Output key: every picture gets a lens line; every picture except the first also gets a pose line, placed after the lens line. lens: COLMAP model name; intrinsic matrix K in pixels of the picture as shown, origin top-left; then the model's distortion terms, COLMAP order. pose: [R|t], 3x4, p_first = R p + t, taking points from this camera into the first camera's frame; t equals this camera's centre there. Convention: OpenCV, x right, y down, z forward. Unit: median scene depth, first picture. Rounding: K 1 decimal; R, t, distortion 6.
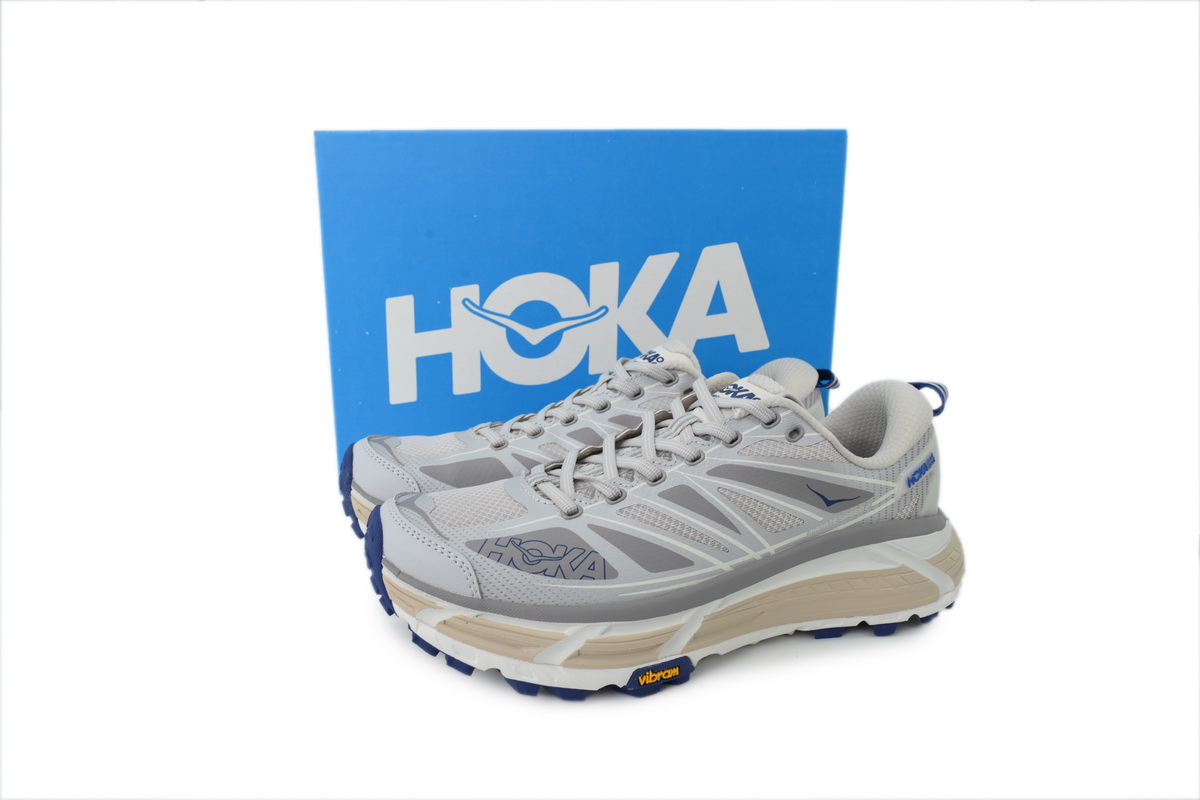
lens RADIAL K [[785.4, 0, 600.0], [0, 785.4, 400.0], [0, 0, 1]] dist [-0.001916, 0.000695]
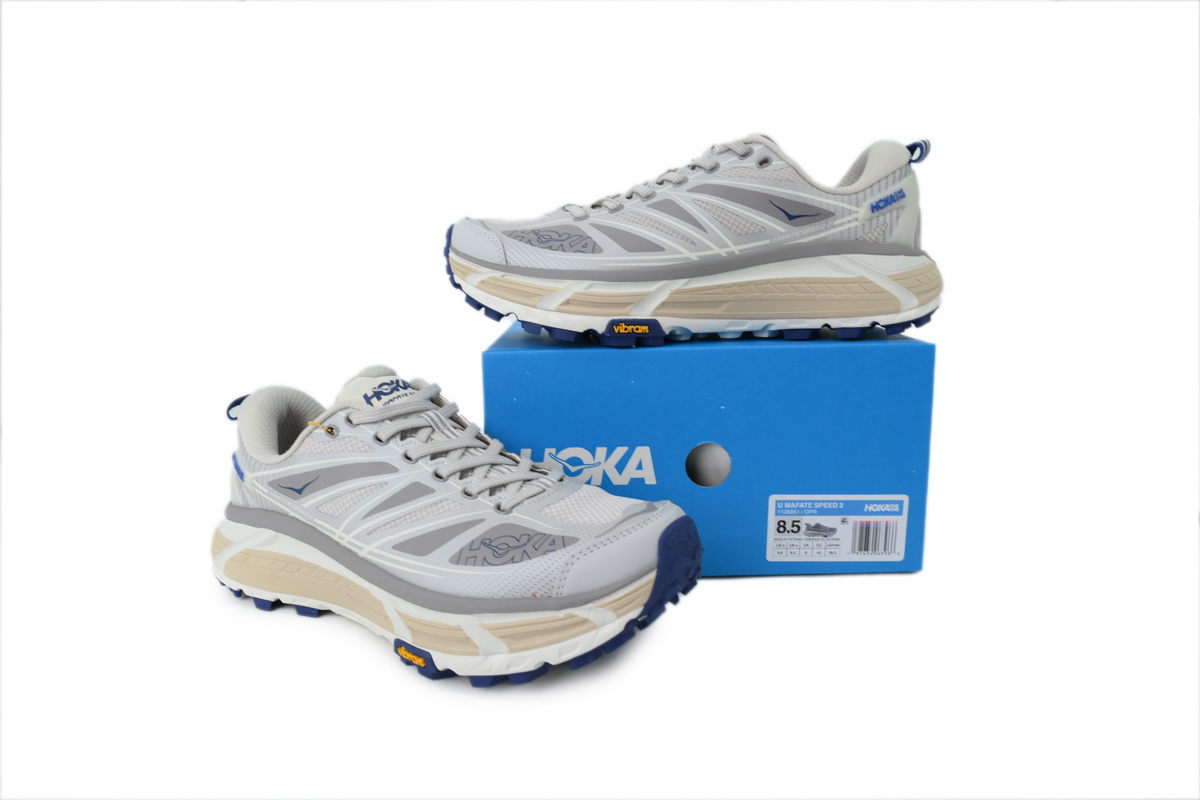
lens RADIAL K [[785.4, 0, 600.0], [0, 785.4, 400.0], [0, 0, 1]] dist [-0.001916, 0.000695]
pose [[0.947931, 0.035811, -0.316457, 0.421766], [-0.042420, 0.999002, -0.014017, 0.461264], [0.315639, 0.026712, 0.948503, -0.255943]]
